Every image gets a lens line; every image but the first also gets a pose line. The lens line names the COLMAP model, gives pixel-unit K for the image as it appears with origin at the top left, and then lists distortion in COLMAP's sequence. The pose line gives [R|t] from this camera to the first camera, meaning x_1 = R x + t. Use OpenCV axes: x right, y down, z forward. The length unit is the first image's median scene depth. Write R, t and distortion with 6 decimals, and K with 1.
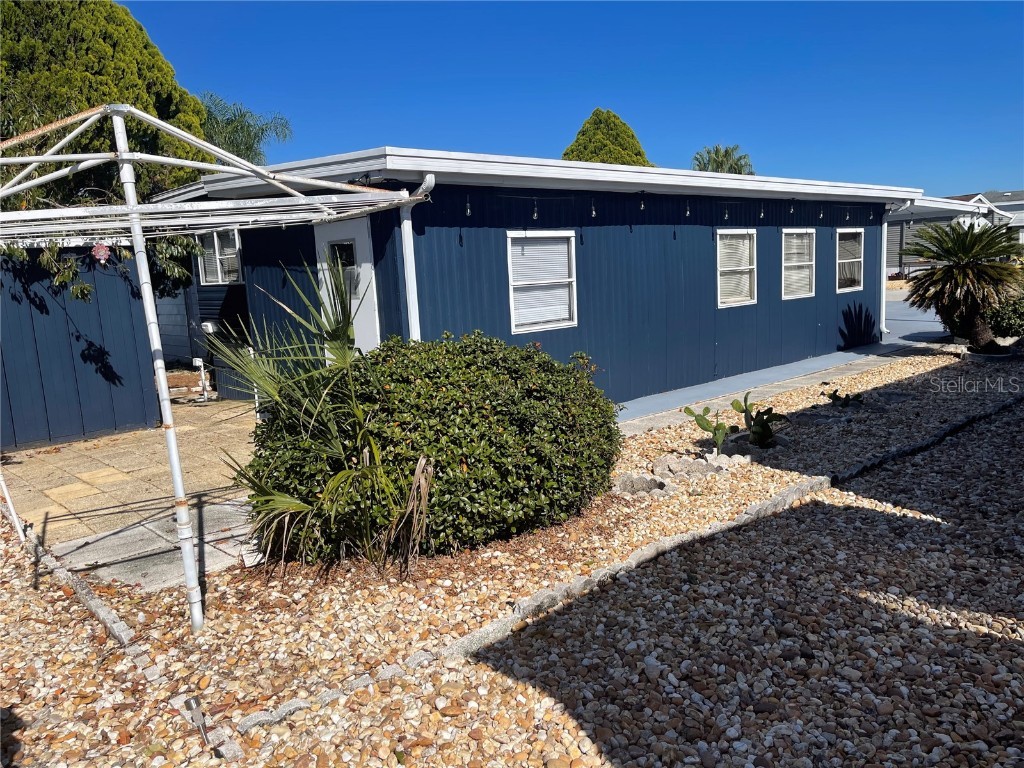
lens RADIAL K [[775.7, 0, 518.4], [0, 775.7, 385.8], [0, 0, 1]] dist [0.059154, -0.043729]
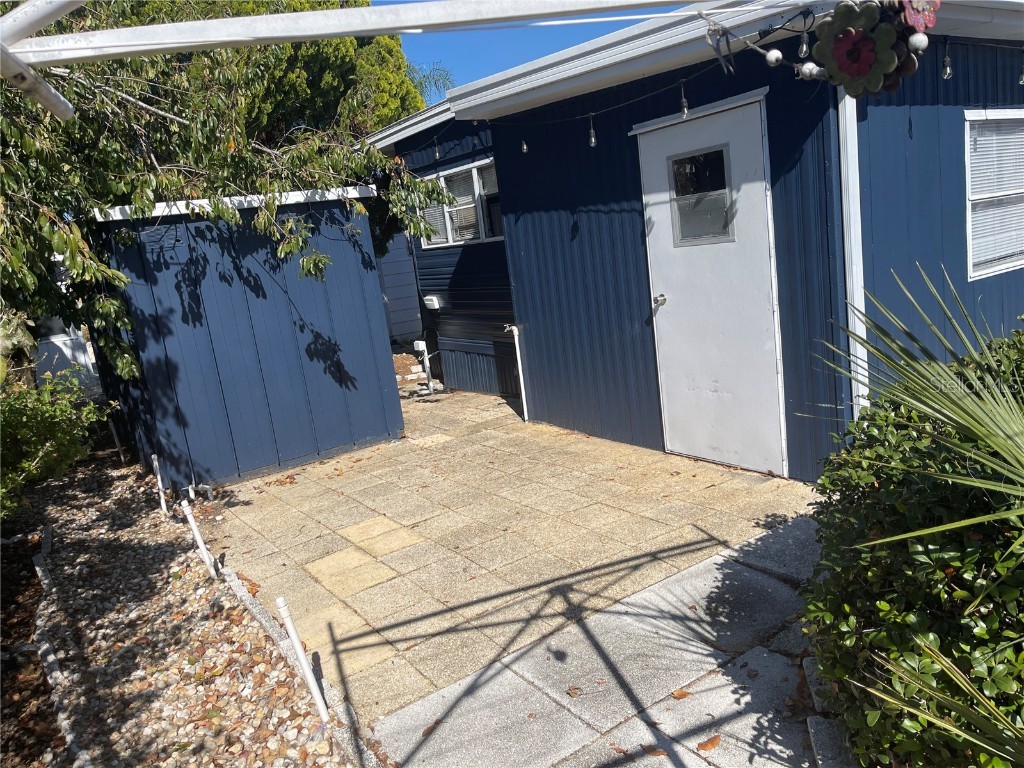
lens RADIAL K [[775.7, 0, 509.6], [0, 775.7, 385.2], [0, 0, 1]] dist [0.059154, -0.043729]
pose [[0.984963, -0.039819, -0.168111, -0.256009], [0.047779, 0.997907, 0.043575, -0.030646], [0.166024, -0.050952, 0.984804, 0.317661]]
